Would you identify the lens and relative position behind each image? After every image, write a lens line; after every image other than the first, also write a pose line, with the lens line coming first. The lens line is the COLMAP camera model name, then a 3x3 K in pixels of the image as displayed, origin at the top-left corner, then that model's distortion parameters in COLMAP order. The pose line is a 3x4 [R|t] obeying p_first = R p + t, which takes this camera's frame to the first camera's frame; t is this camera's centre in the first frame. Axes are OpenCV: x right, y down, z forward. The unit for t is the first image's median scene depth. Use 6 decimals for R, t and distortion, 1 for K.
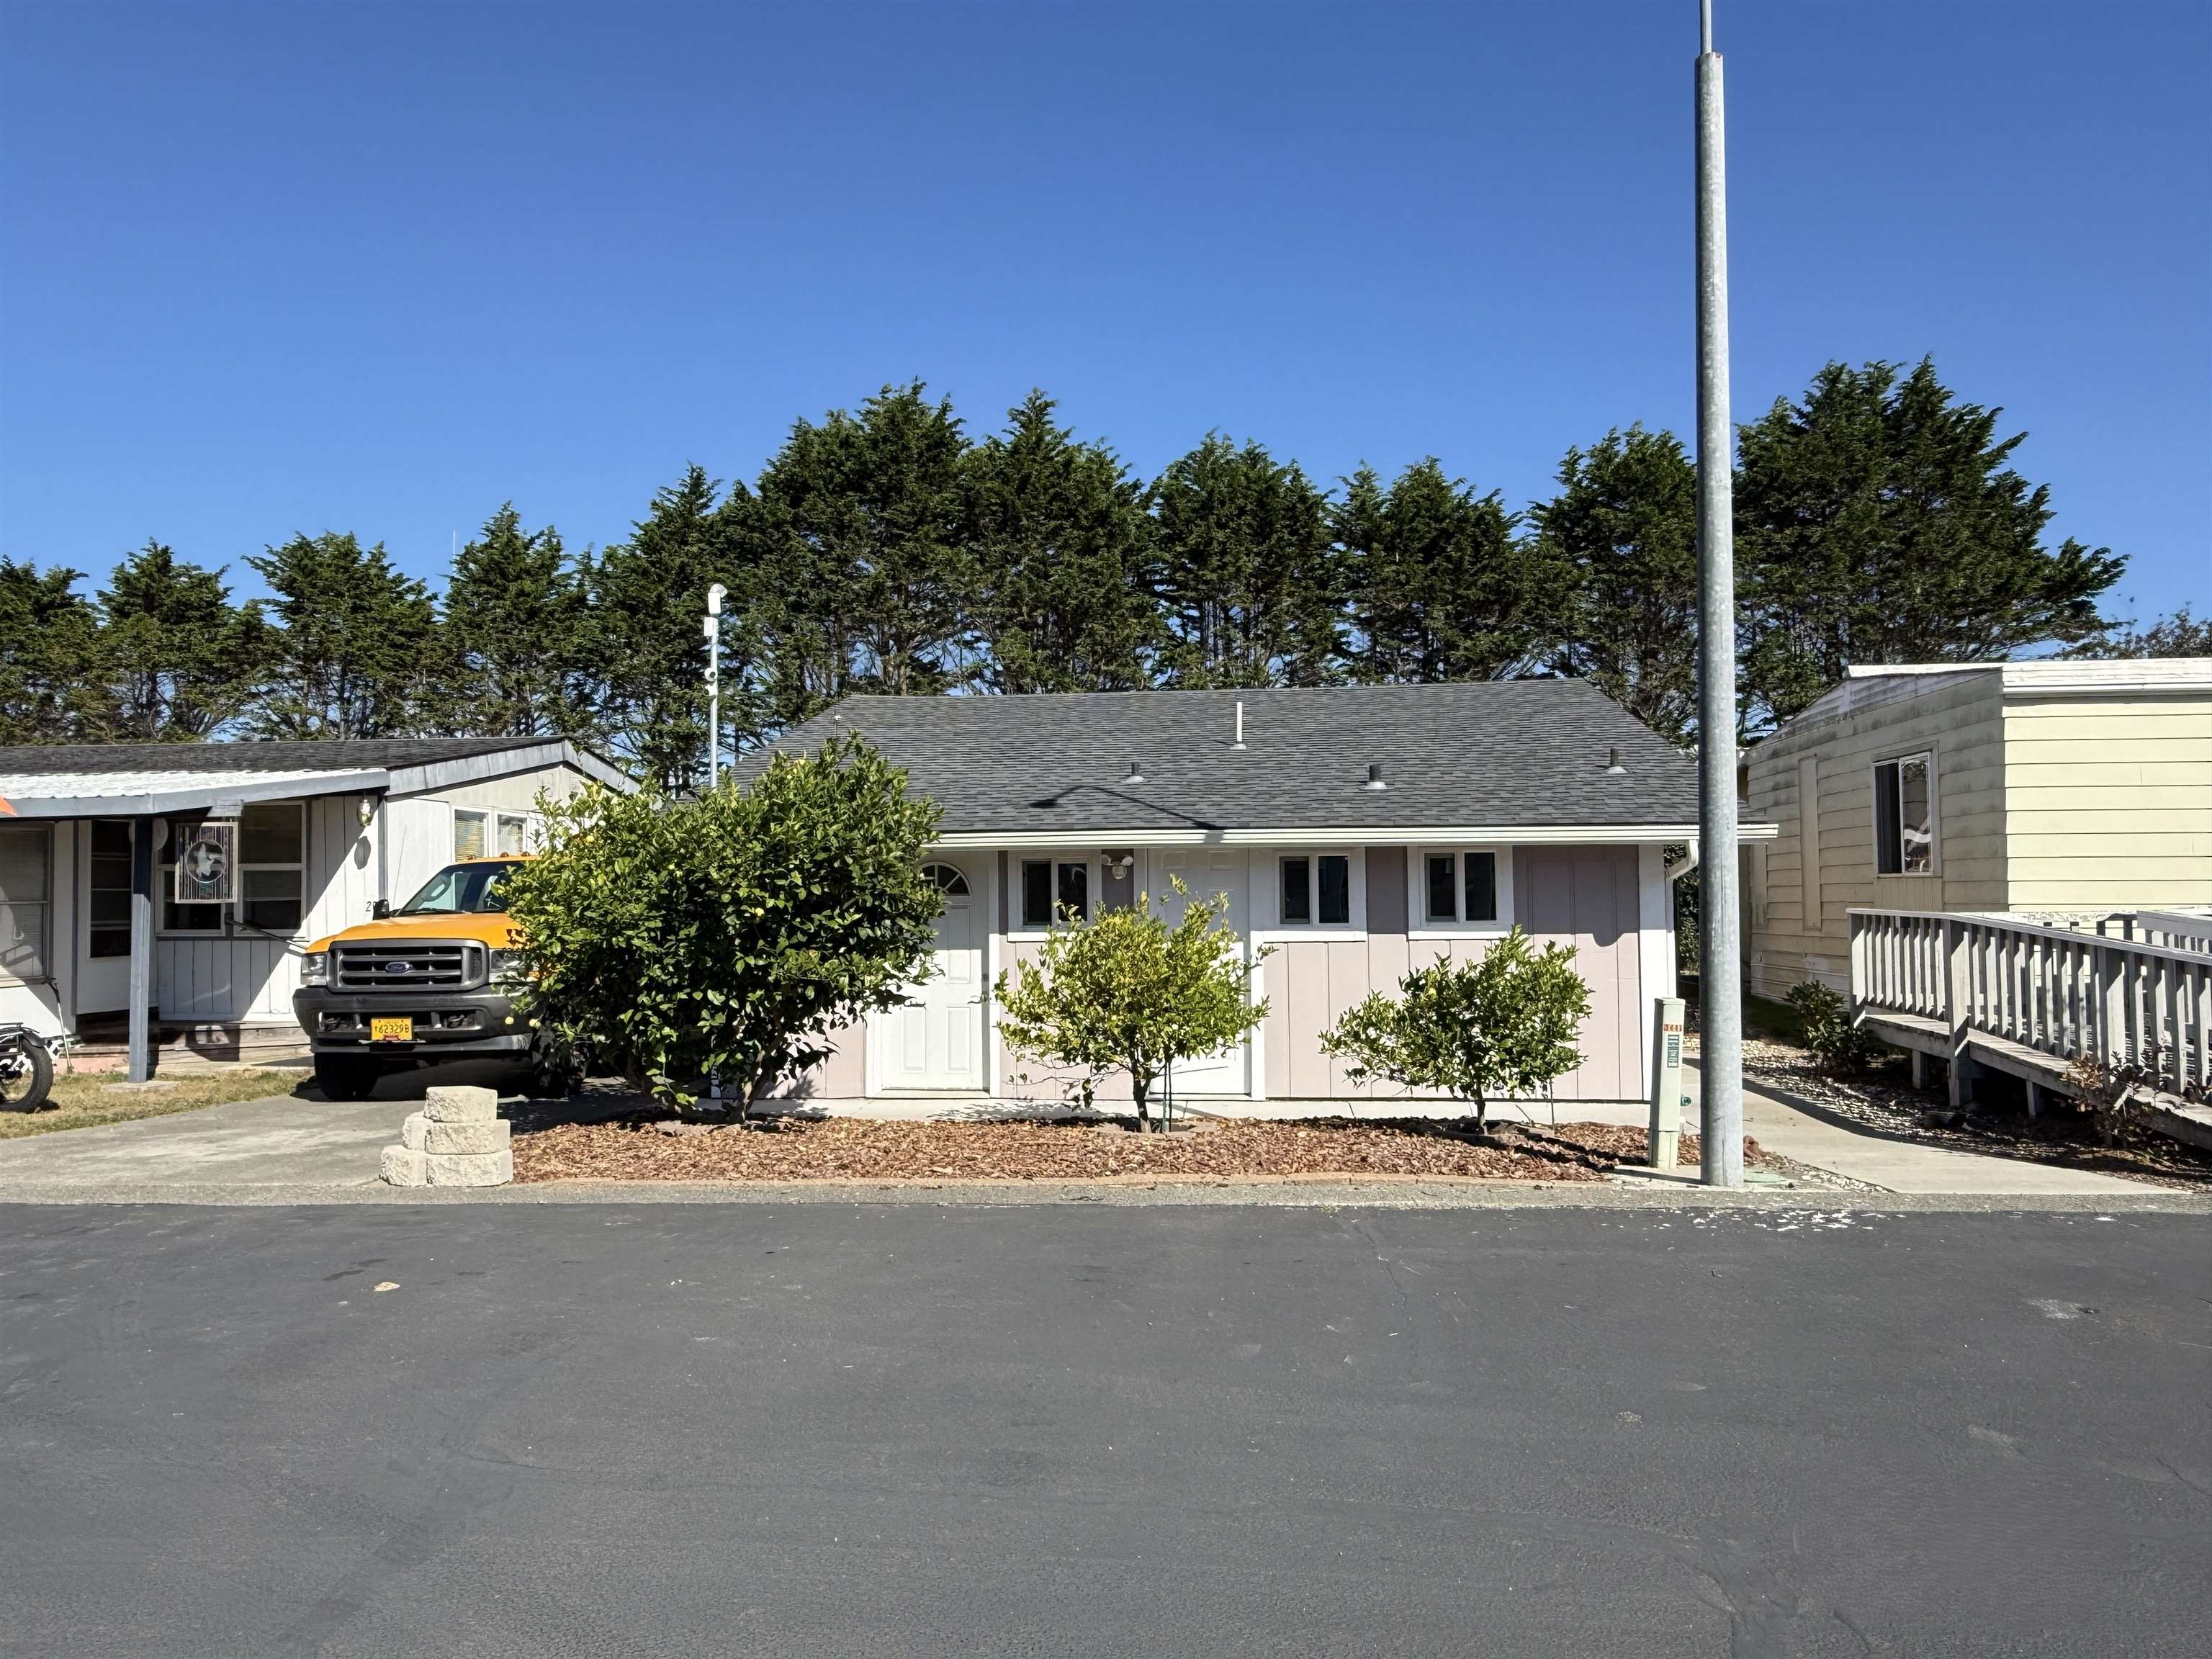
lens RADIAL K [[1482.6, 0, 1106.0], [0, 1482.6, 829.5], [0, 0, 1]] dist [0.001860, 0.002247]
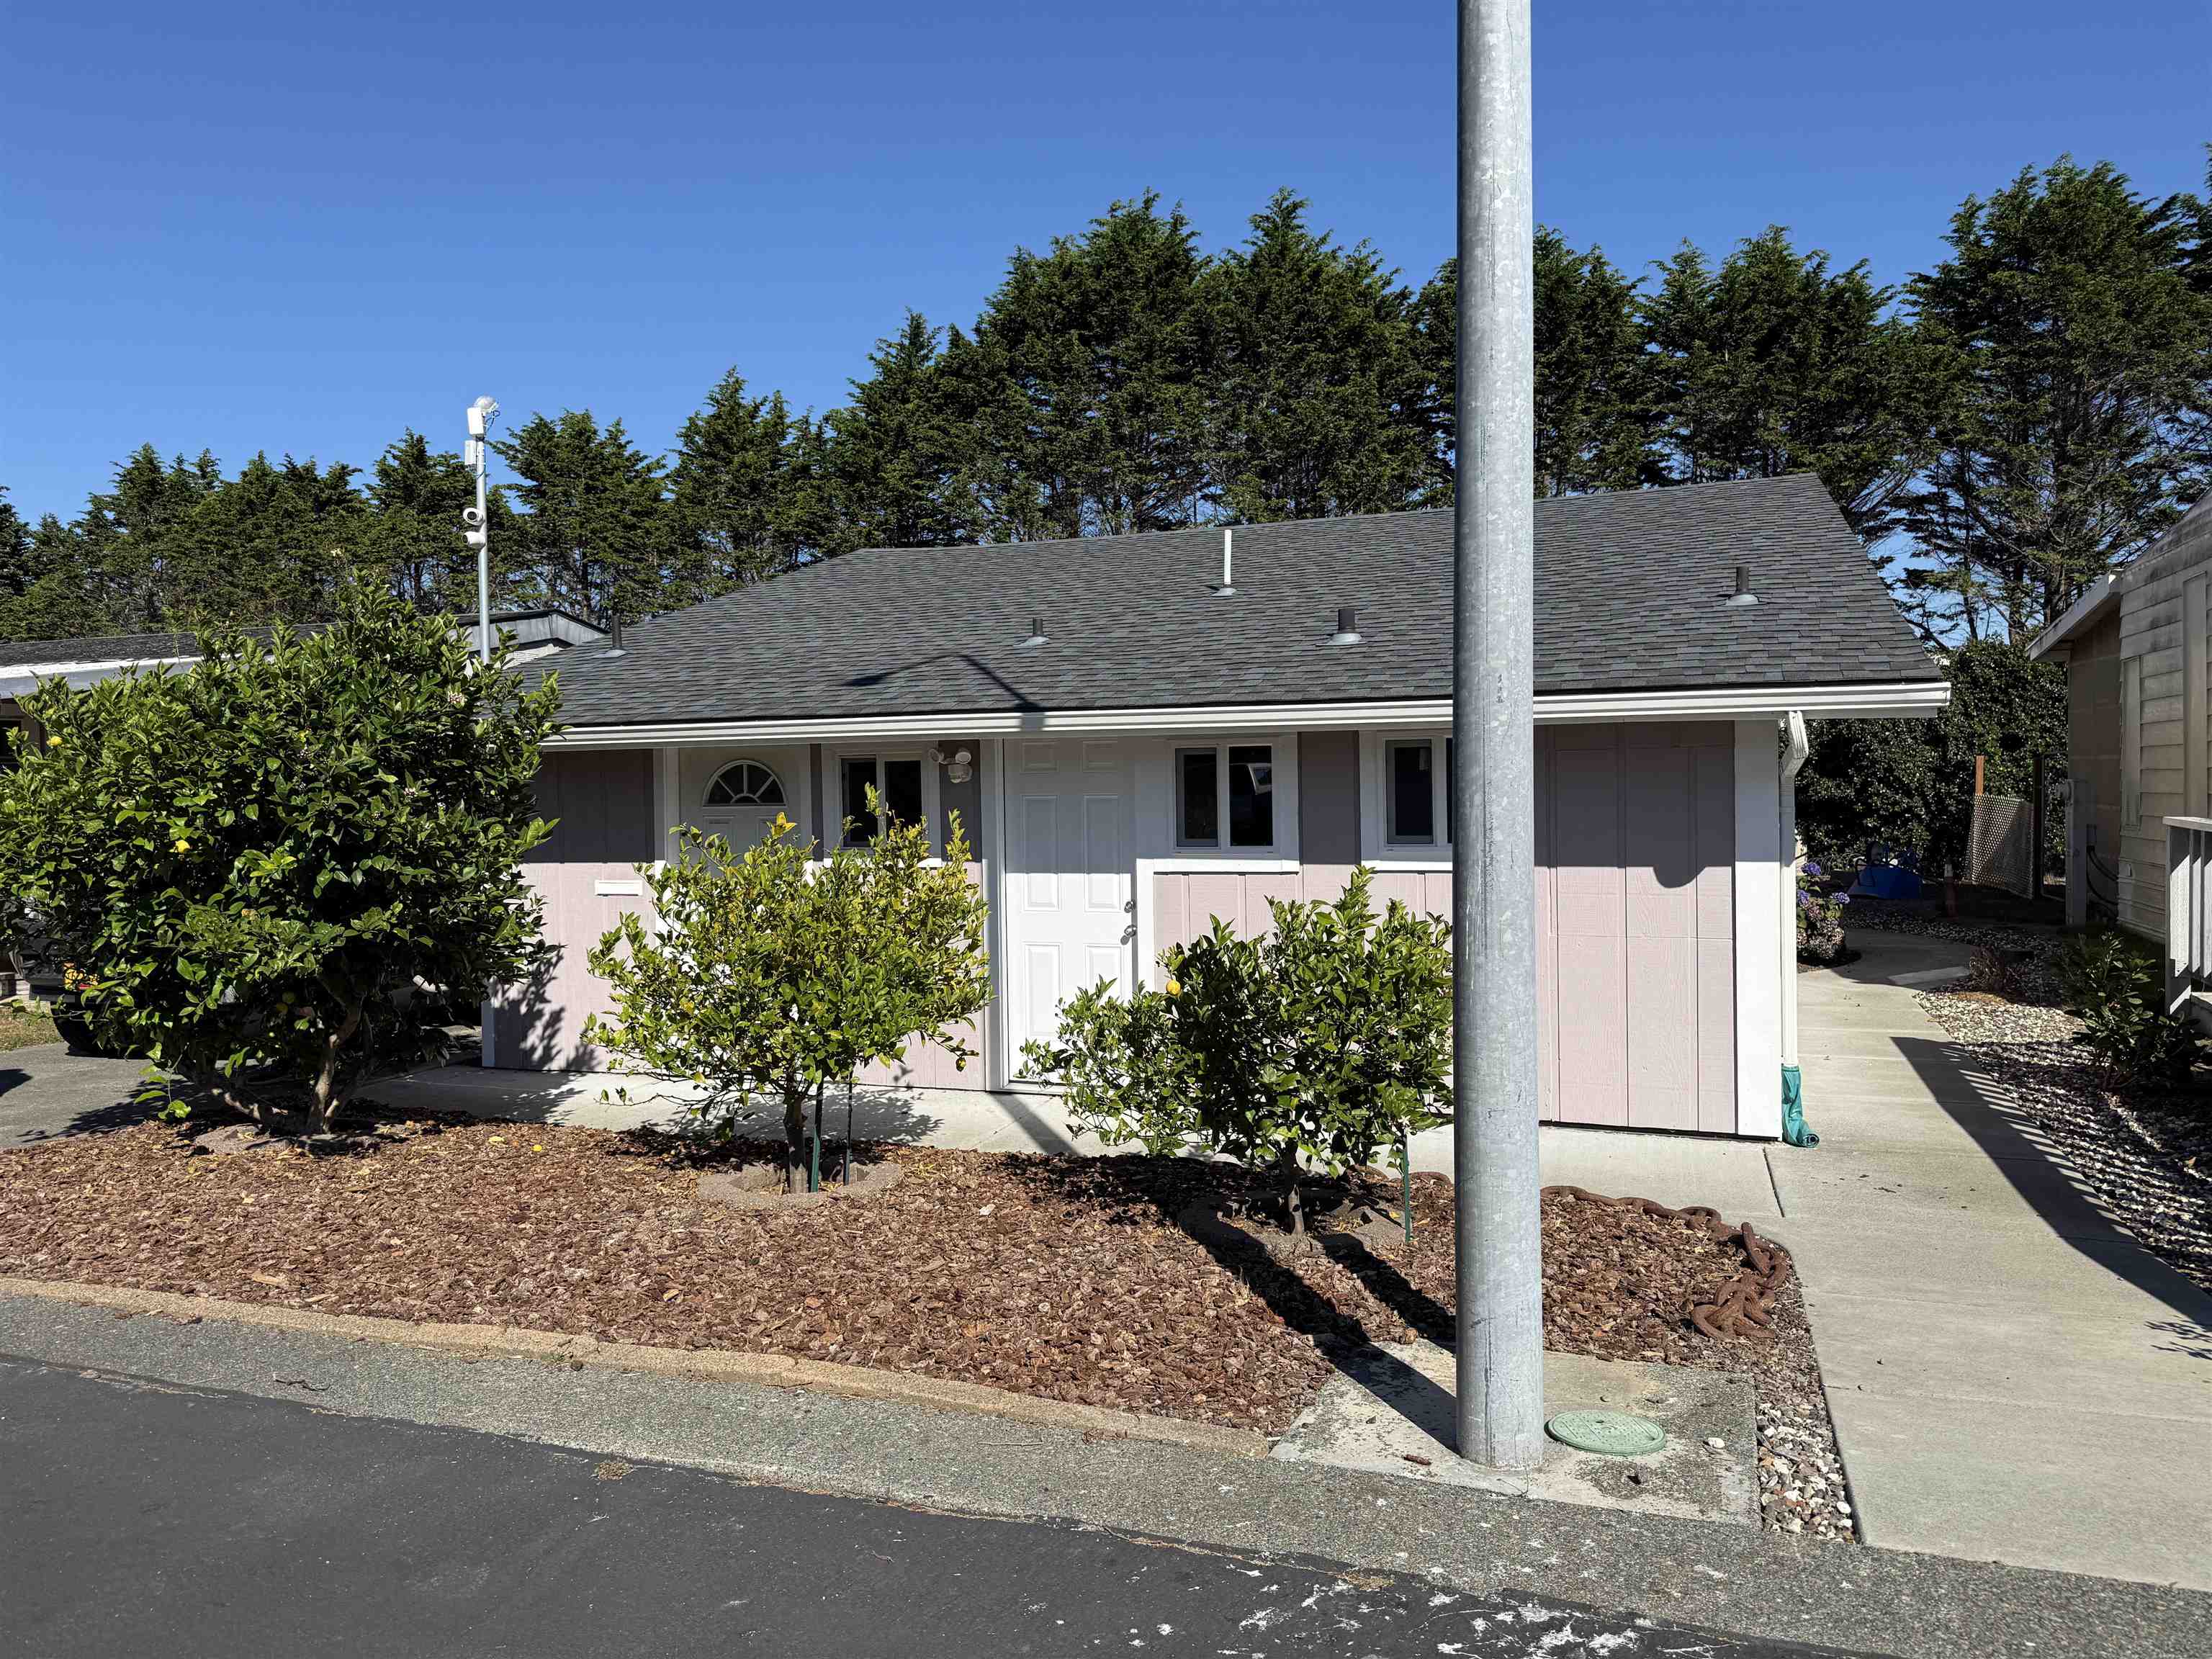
lens RADIAL K [[1527.8, 0, 1106.0], [0, 1527.8, 829.5], [0, 0, 1]] dist [0.072060, -0.096548]
pose [[0.971997, -0.000639, -0.234994, 0.064781], [0.019951, 0.996610, 0.079810, -0.000314], [0.234146, -0.082264, 0.968715, 0.081550]]
